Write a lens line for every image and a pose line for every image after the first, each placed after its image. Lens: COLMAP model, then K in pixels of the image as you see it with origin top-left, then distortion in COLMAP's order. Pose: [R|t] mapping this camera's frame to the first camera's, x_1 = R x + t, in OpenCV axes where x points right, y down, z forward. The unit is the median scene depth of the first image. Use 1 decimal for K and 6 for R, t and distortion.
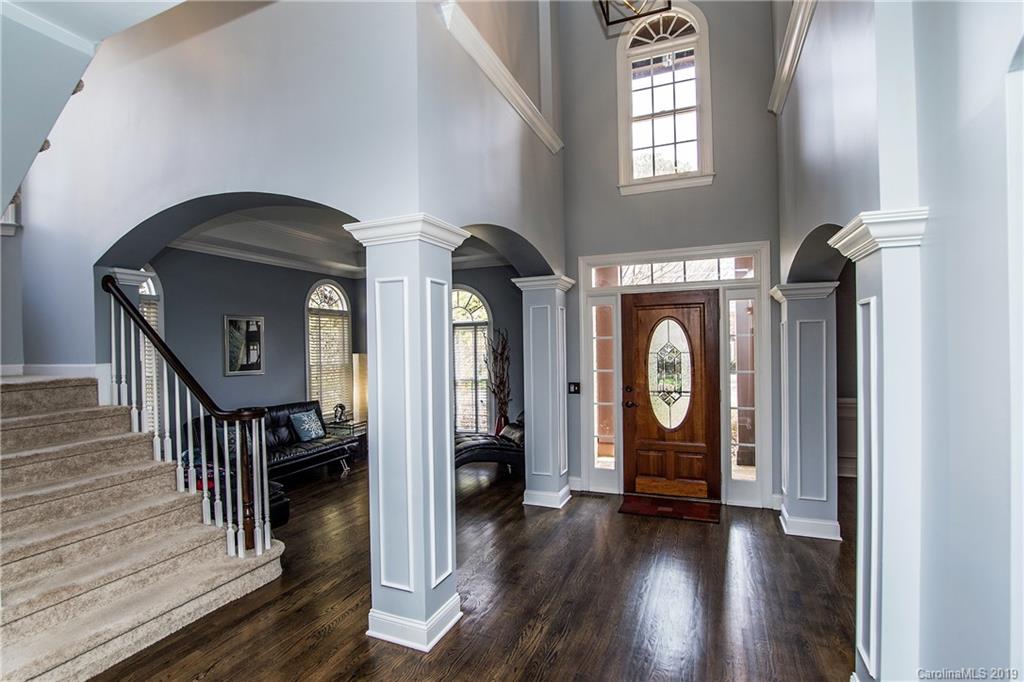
lens RADIAL K [[501.3, 0, 488.8], [0, 501.3, 349.5], [0, 0, 1]] dist [-0.039231, 0.000079]
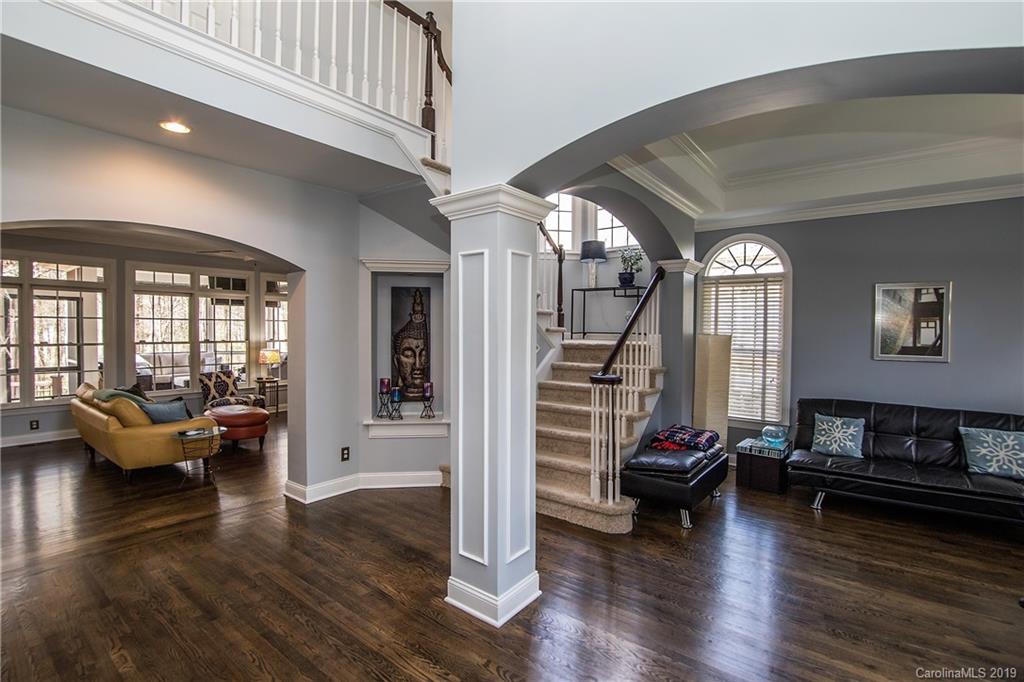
lens RADIAL K [[471.8, 0, 511.7], [0, 471.8, 337.2], [0, 0, 1]] dist [-0.014272, 0.000236]
pose [[-0.235032, 0.040780, -0.971132, 0.434076], [-0.004136, 0.999068, 0.042955, -0.015796], [0.971979, 0.014112, -0.234645, 0.710049]]
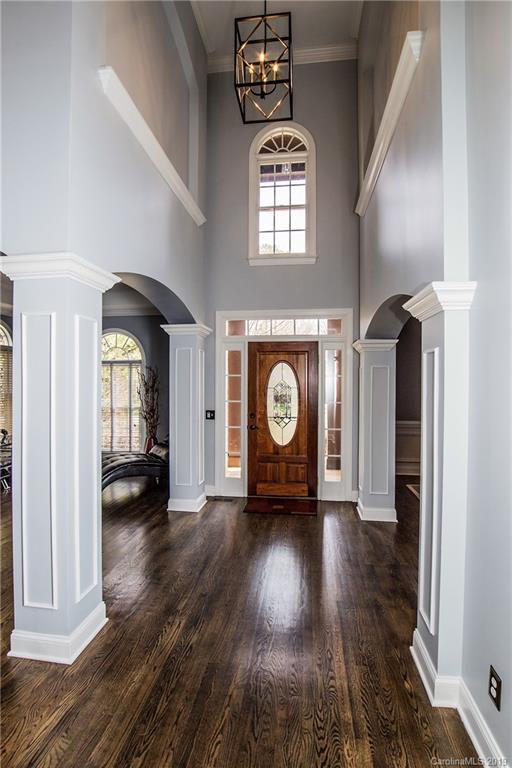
lens RADIAL K [[376.2, 0, 256.0], [0, 376.2, 384.0], [0, 0, 1]] dist [-0.023468, 0.000122]
pose [[0.959179, 0.017902, 0.282231, 0.012886], [-0.017687, 0.999838, -0.003310, 0.000713], [-0.282244, -0.001817, 0.959341, 0.063814]]
